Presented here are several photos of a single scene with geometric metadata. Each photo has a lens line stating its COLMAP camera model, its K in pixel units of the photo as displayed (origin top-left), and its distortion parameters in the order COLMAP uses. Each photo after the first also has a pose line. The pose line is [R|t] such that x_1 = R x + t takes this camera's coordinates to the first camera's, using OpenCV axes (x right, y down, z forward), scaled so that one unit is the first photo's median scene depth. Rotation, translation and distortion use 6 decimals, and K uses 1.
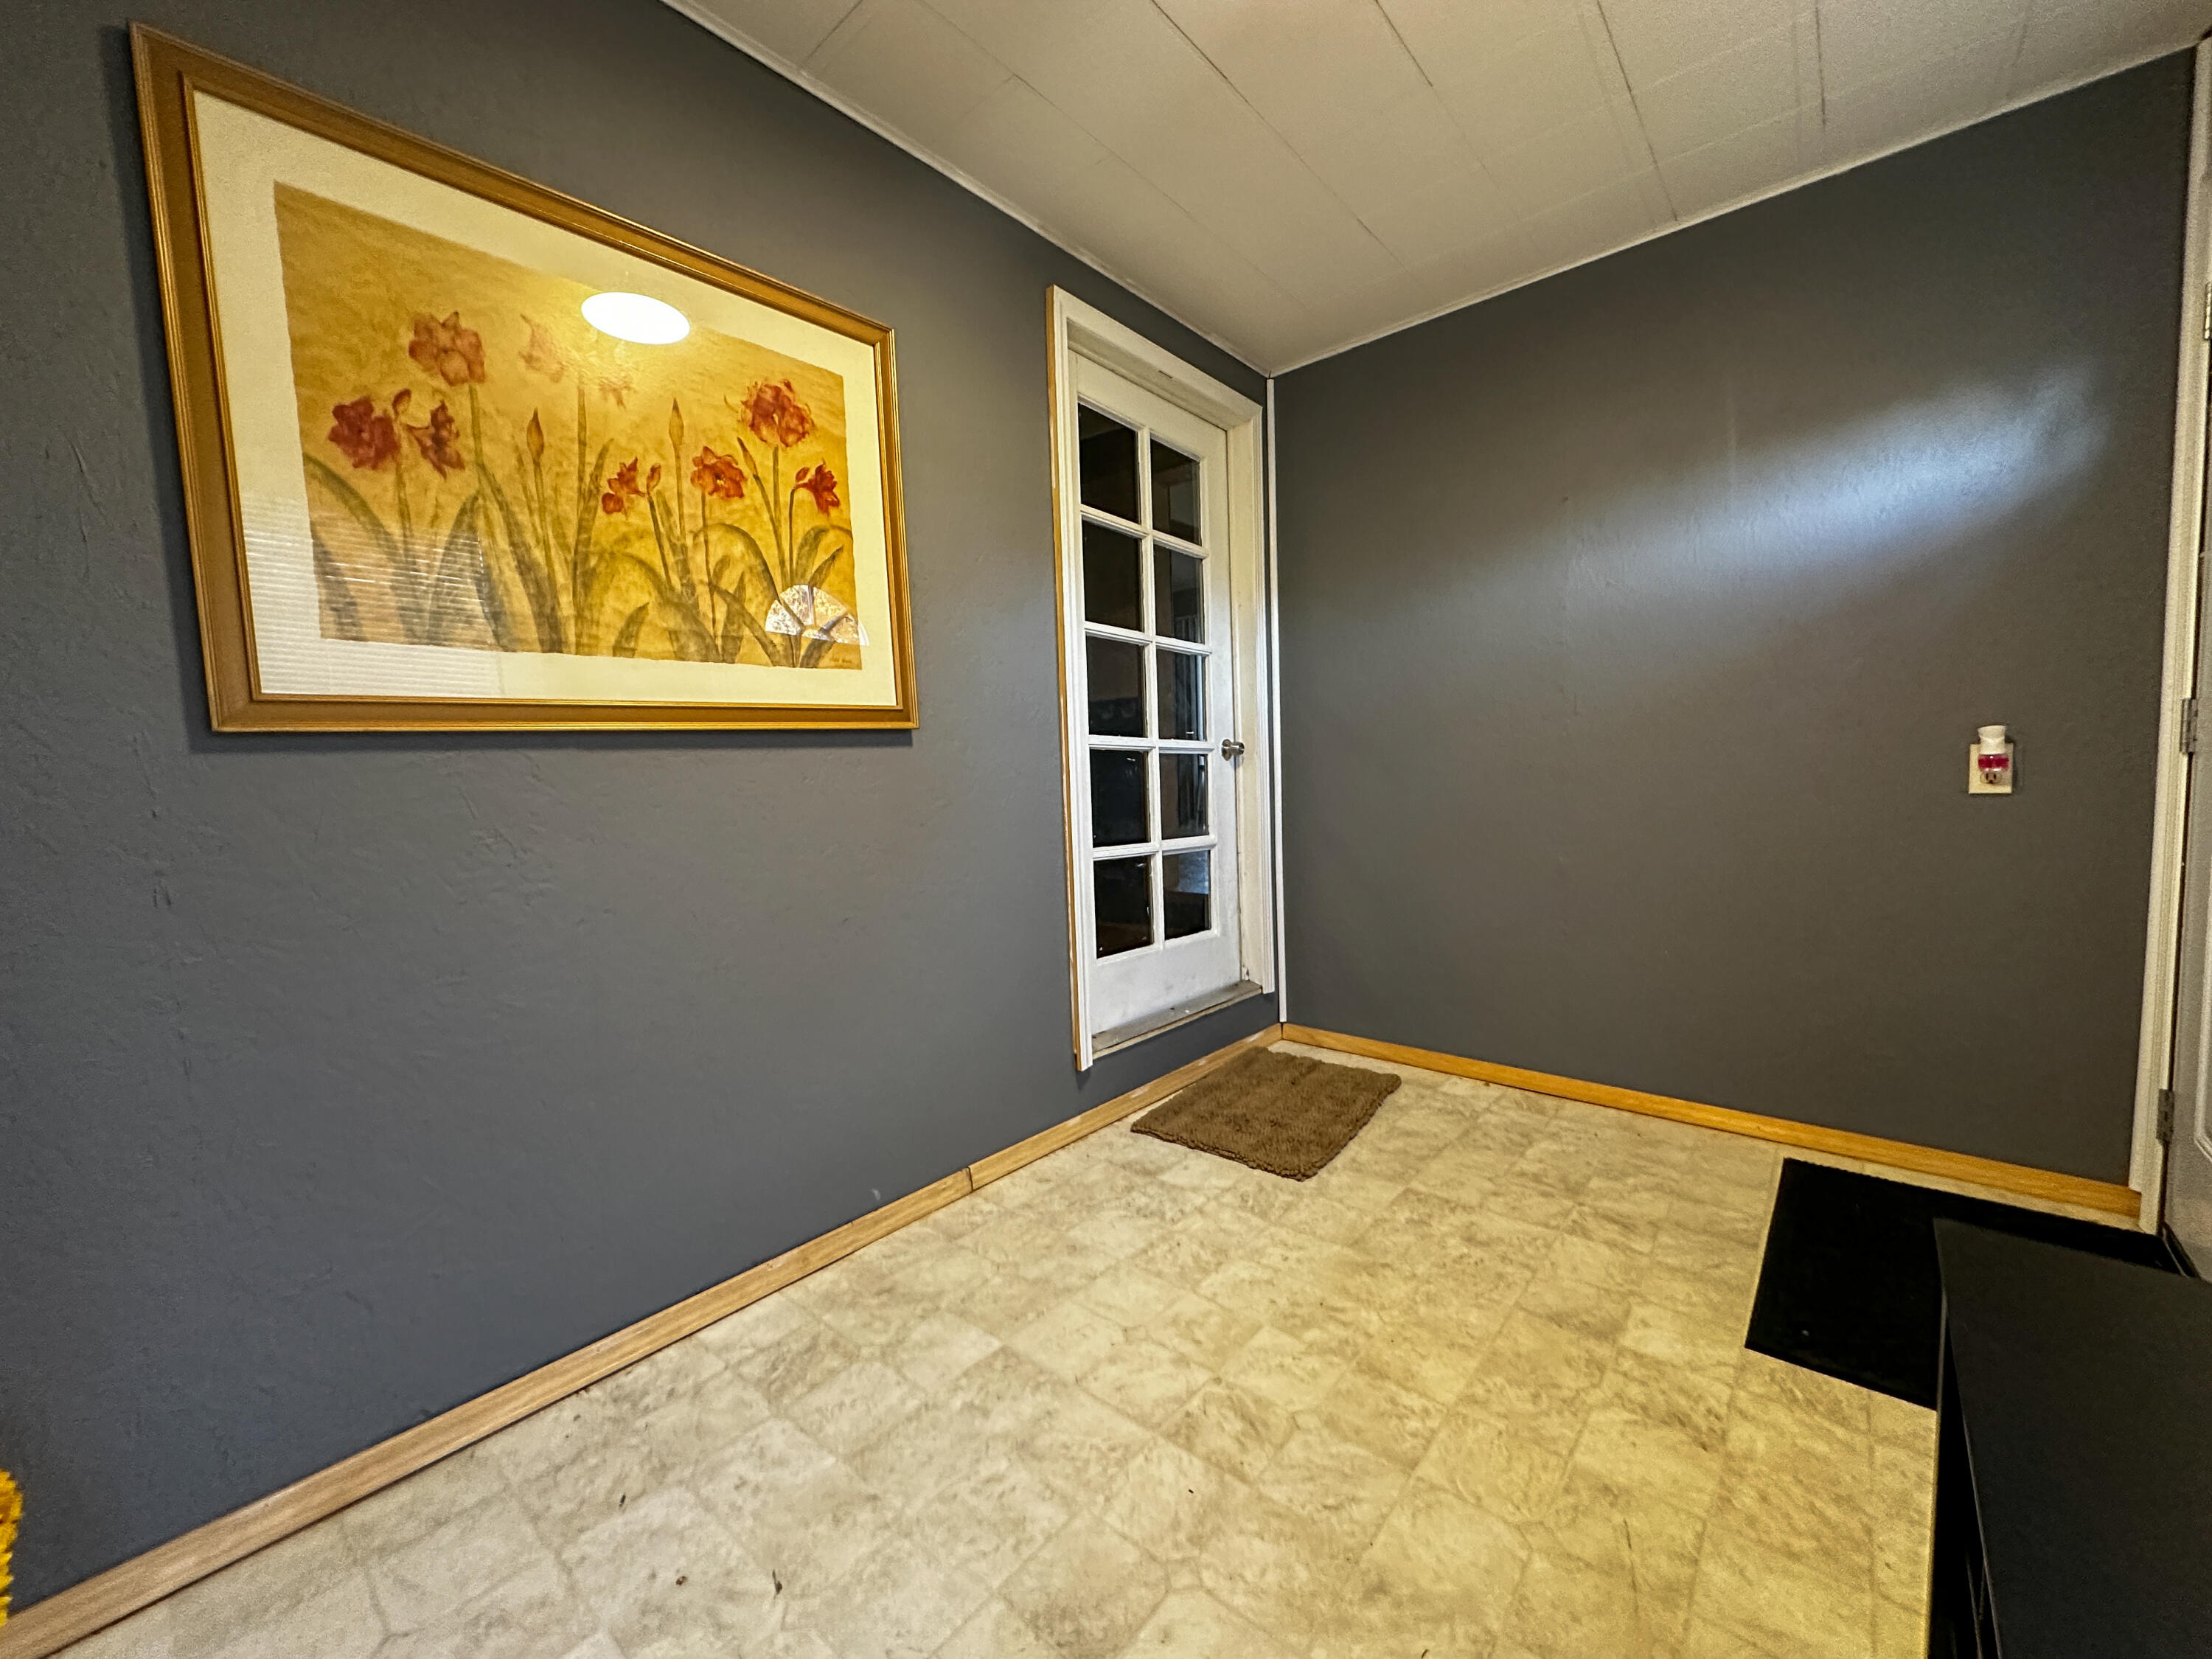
lens RADIAL K [[882.6, 0, 1102.8], [0, 882.6, 827.8], [0, 0, 1]] dist [-0.002726, 0.000640]
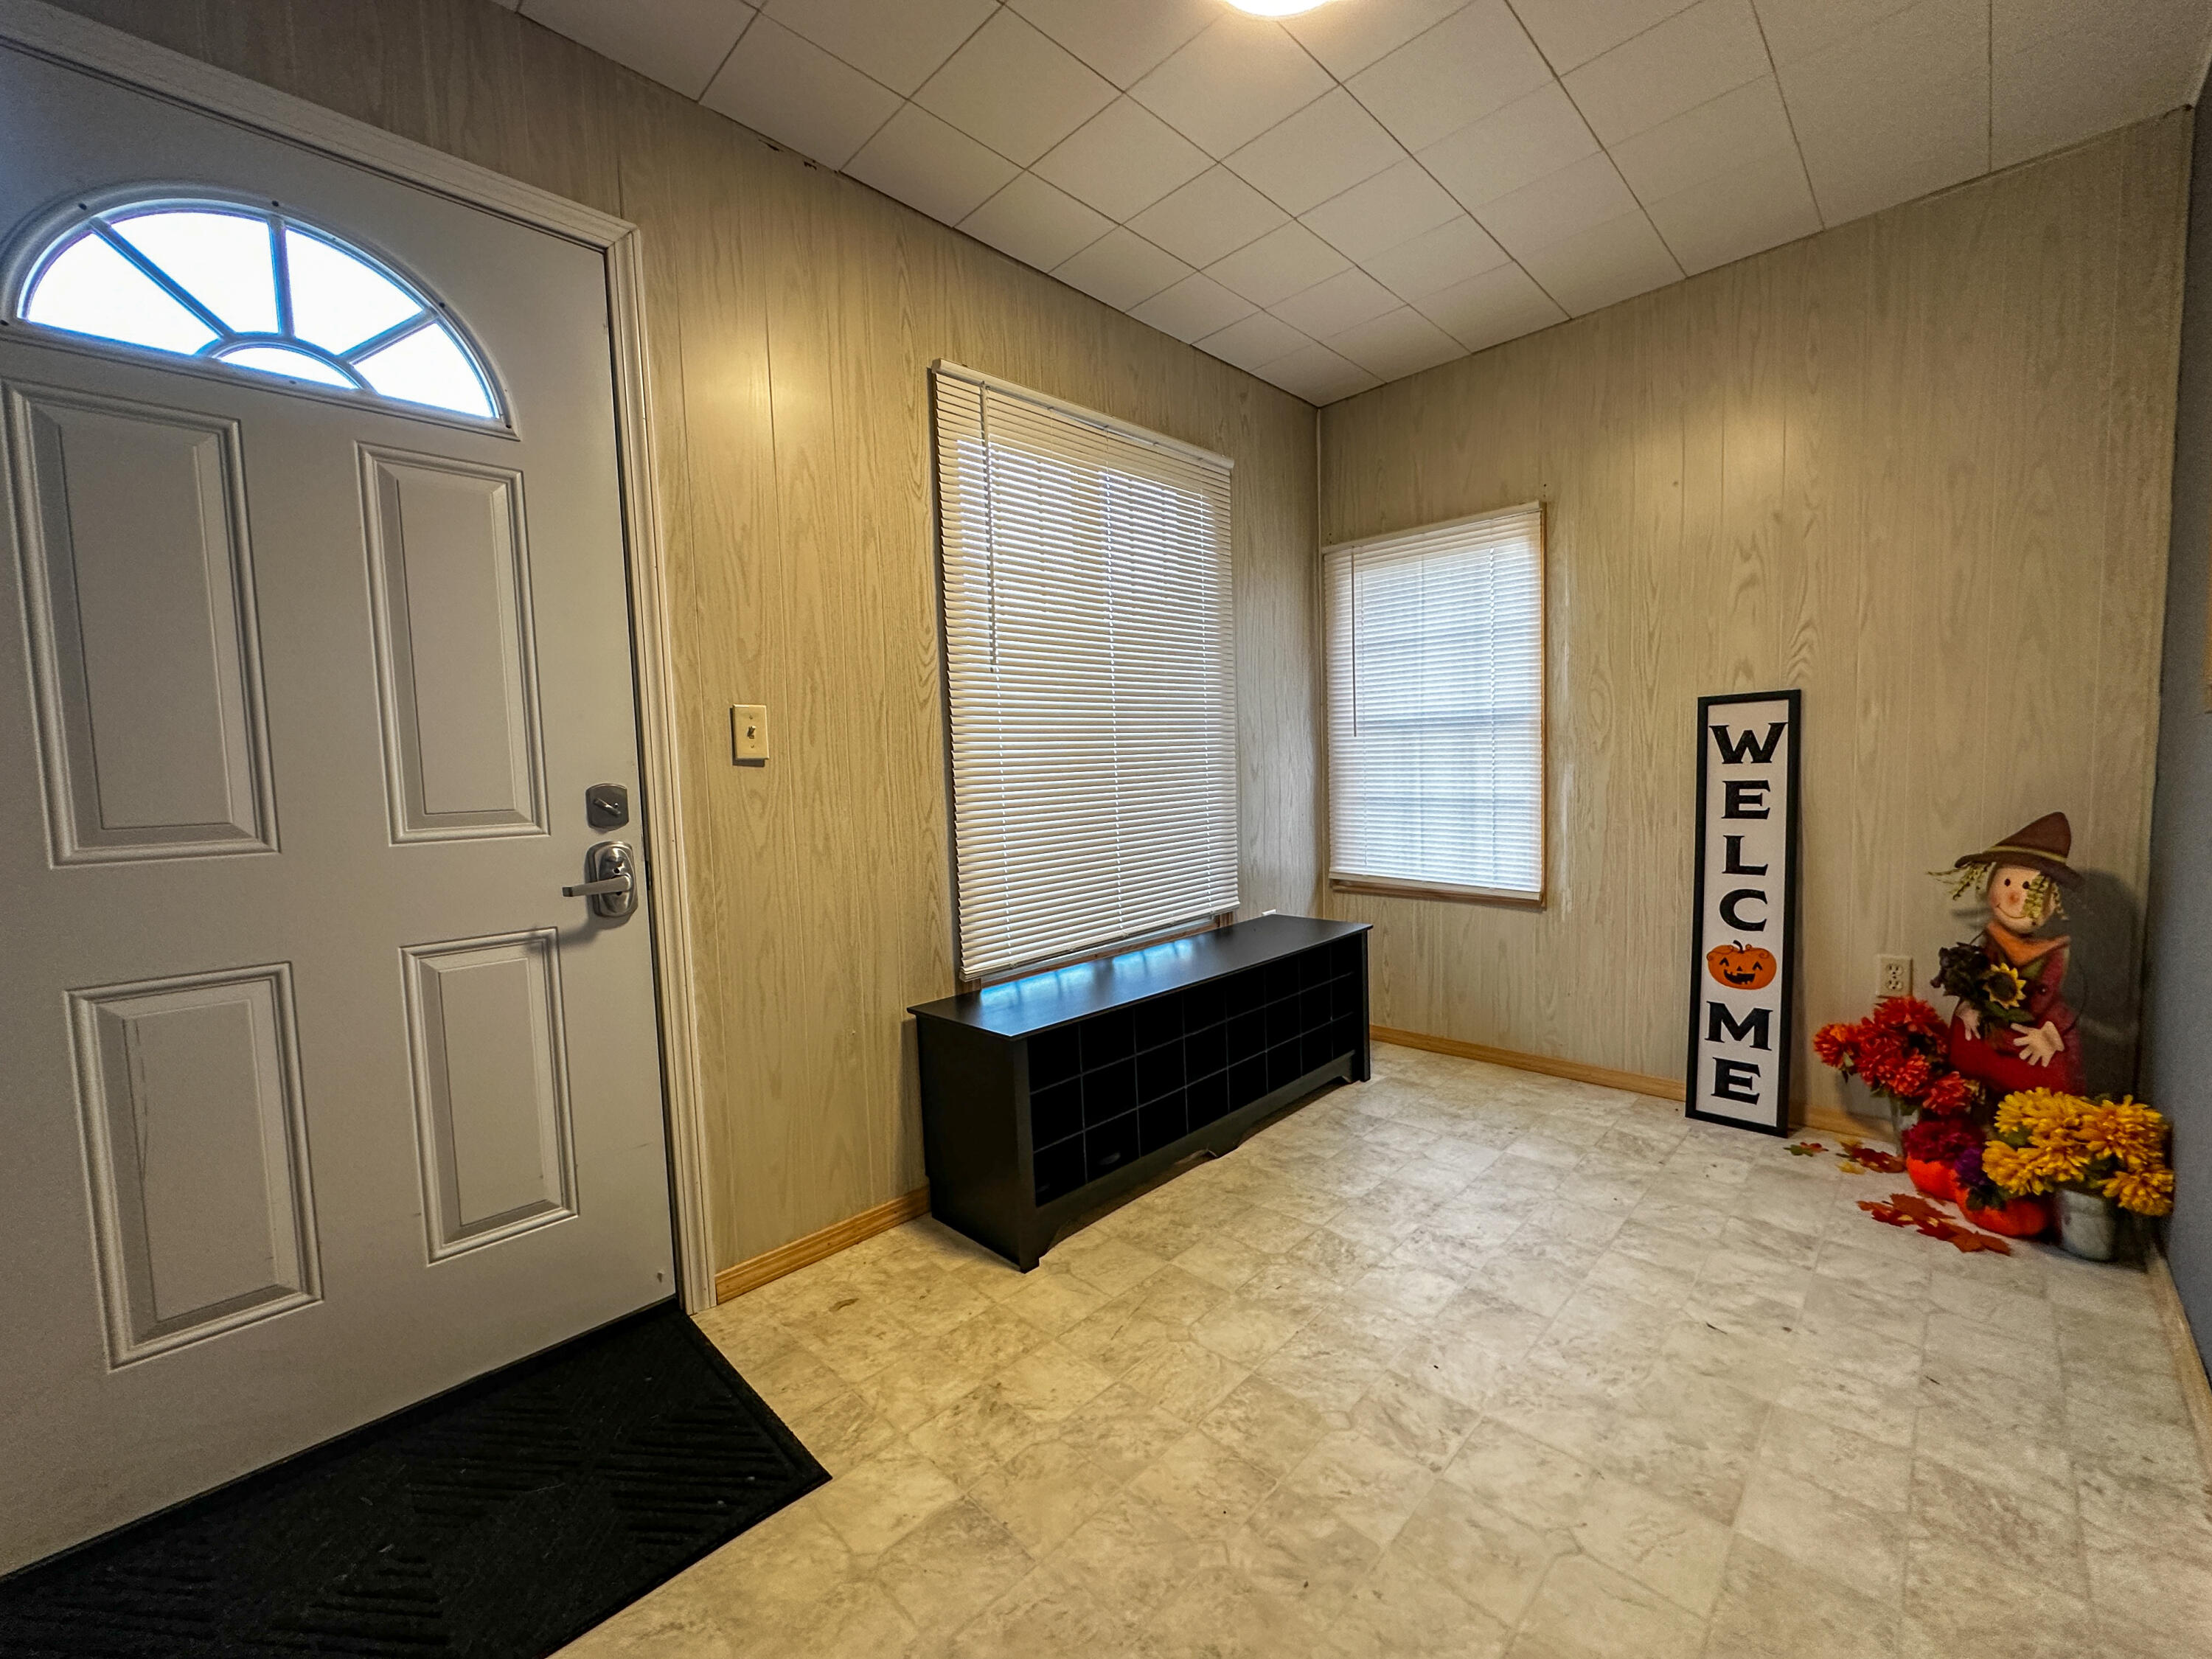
lens RADIAL K [[882.6, 0, 1102.8], [0, 882.6, 827.8], [0, 0, 1]] dist [-0.002726, 0.000640]
pose [[-0.995328, 0.054148, 0.079942, 0.351733], [0.064328, 0.989318, 0.130812, -0.158658], [-0.072004, 0.135343, -0.988179, 1.777074]]
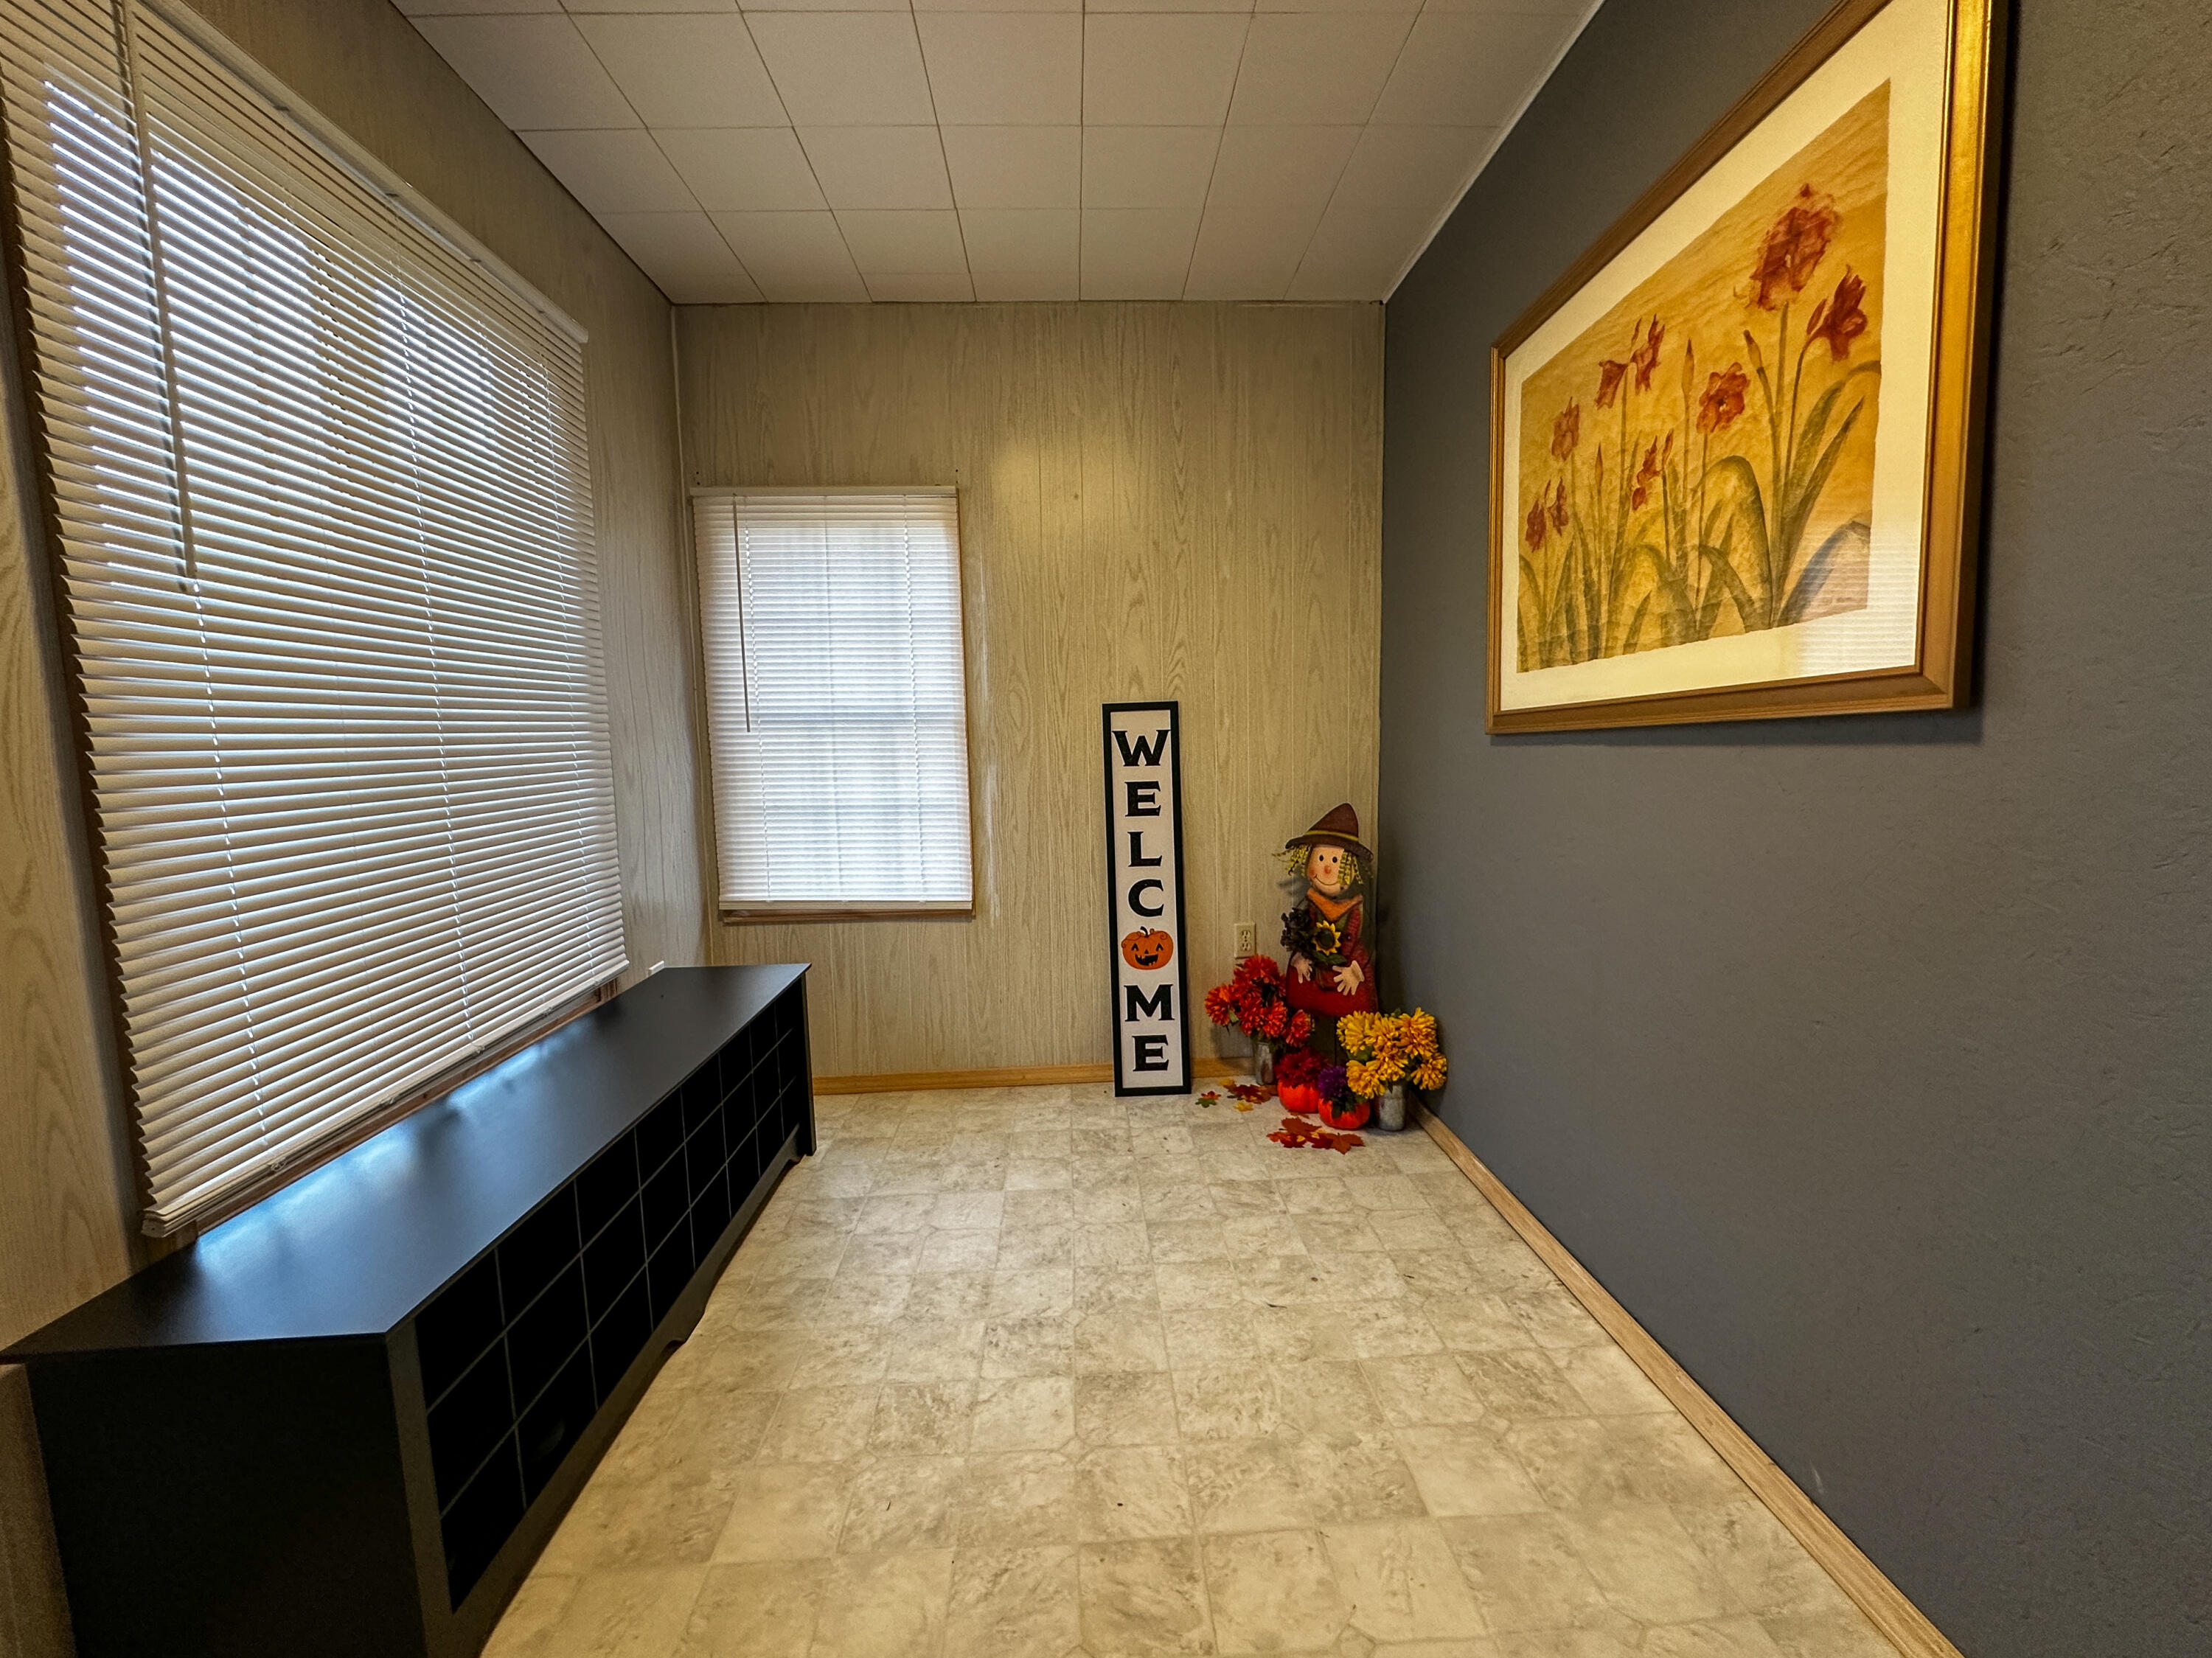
lens RADIAL K [[908.3, 0, 1102.0], [0, 908.3, 827.7], [0, 0, 1]] dist [-0.001806, 0.000774]
pose [[-0.735646, 0.110926, -0.668222, 0.606807], [-0.000927, 0.986334, 0.164754, -0.167635], [0.677366, 0.121820, -0.725490, 1.365306]]
